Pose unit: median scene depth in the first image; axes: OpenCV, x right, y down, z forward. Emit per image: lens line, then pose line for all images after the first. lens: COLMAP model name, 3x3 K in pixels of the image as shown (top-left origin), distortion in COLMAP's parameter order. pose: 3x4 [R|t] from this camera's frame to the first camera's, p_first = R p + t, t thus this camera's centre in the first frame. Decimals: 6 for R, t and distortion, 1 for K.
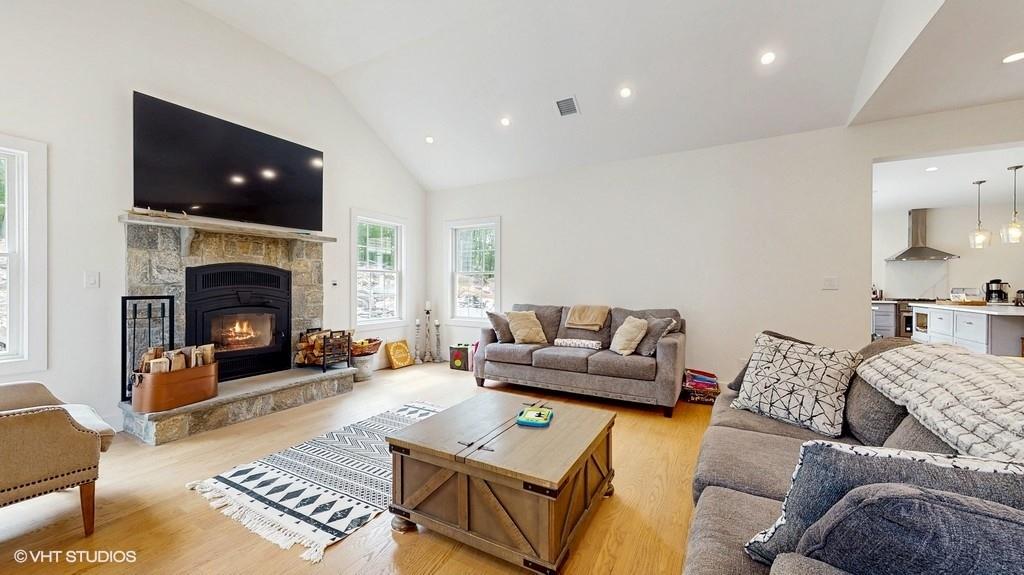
lens RADIAL K [[378.9, 0, 509.5], [0, 378.9, 287.2], [0, 0, 1]] dist [0.003579, 0.000020]
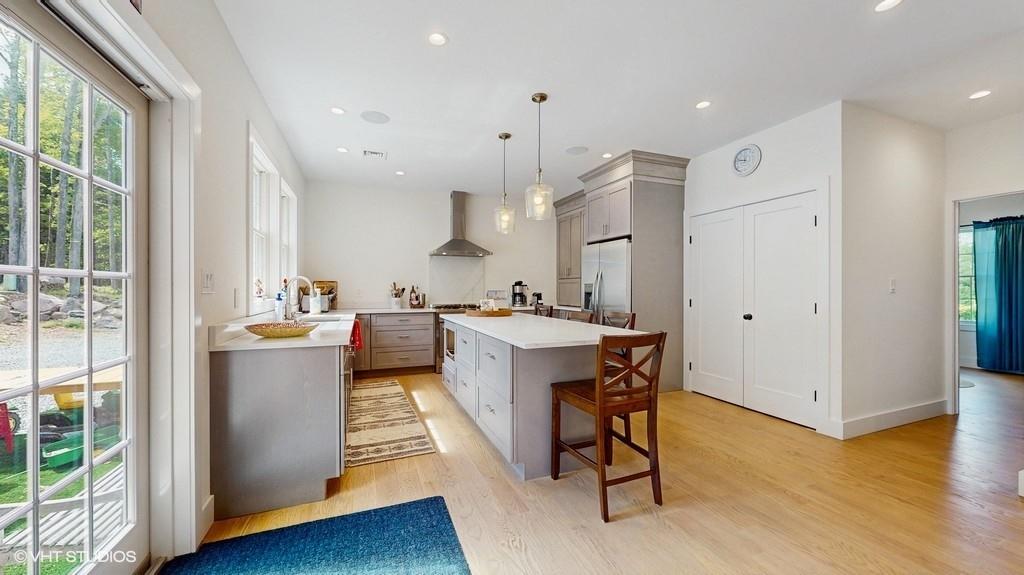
lens RADIAL K [[378.9, 0, 512.4], [0, 378.9, 288.7], [0, 0, 1]] dist [0.003579, 0.000020]
pose [[0.625972, -0.001866, 0.779843, 0.449156], [0.004259, 0.999990, -0.001027, -0.000961], [-0.779834, 0.003964, 0.625974, 0.356399]]
